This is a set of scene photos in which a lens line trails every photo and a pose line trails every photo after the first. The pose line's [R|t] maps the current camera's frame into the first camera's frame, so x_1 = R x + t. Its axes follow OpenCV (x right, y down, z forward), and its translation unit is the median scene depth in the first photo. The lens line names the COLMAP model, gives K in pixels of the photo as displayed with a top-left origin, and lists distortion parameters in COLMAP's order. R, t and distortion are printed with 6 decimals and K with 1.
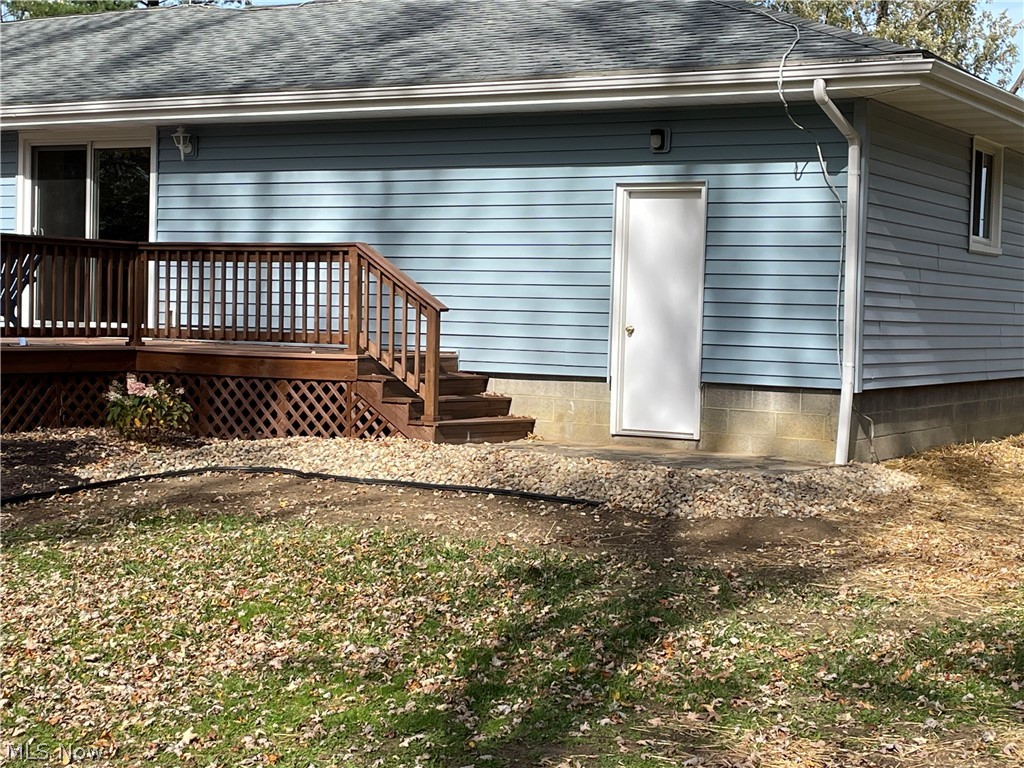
lens RADIAL K [[1672.8, 0, 512.0], [0, 1672.8, 384.0], [0, 0, 1]] dist [0.101362, -0.000924]
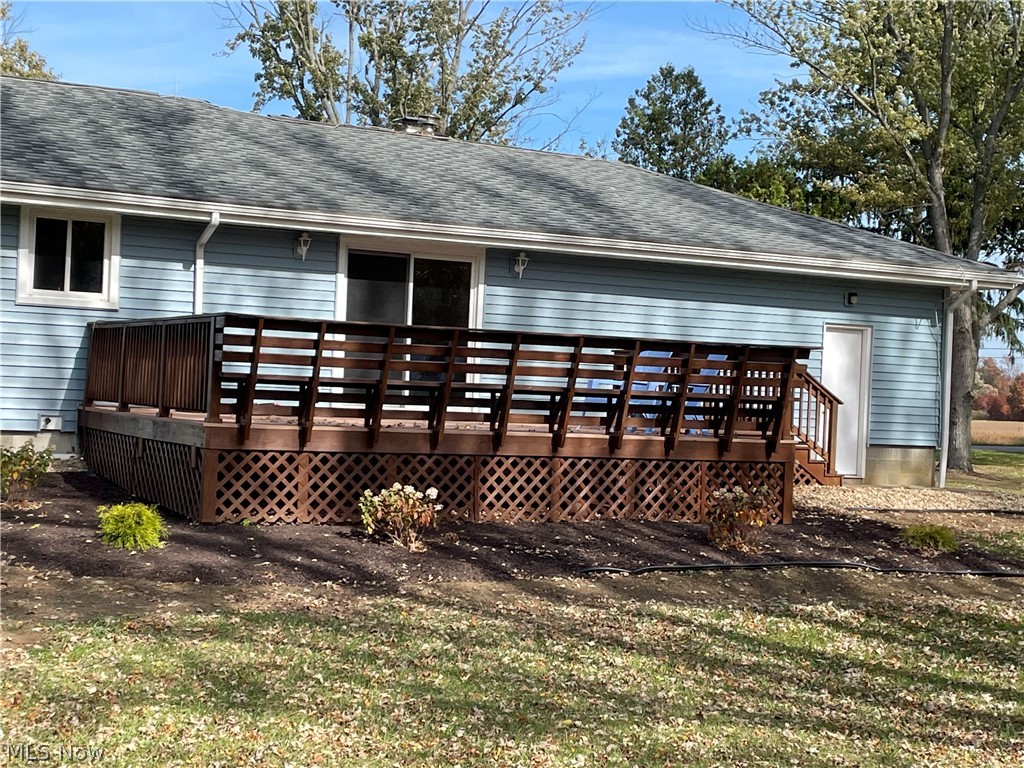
lens RADIAL K [[1672.8, 0, 512.0], [0, 1672.8, 384.0], [0, 0, 1]] dist [0.101362, -0.000924]
pose [[0.579835, 0.014925, 0.814598, -1.321464], [0.013280, 0.999526, -0.027766, -0.020476], [-0.814626, 0.026918, 0.579362, 0.307367]]
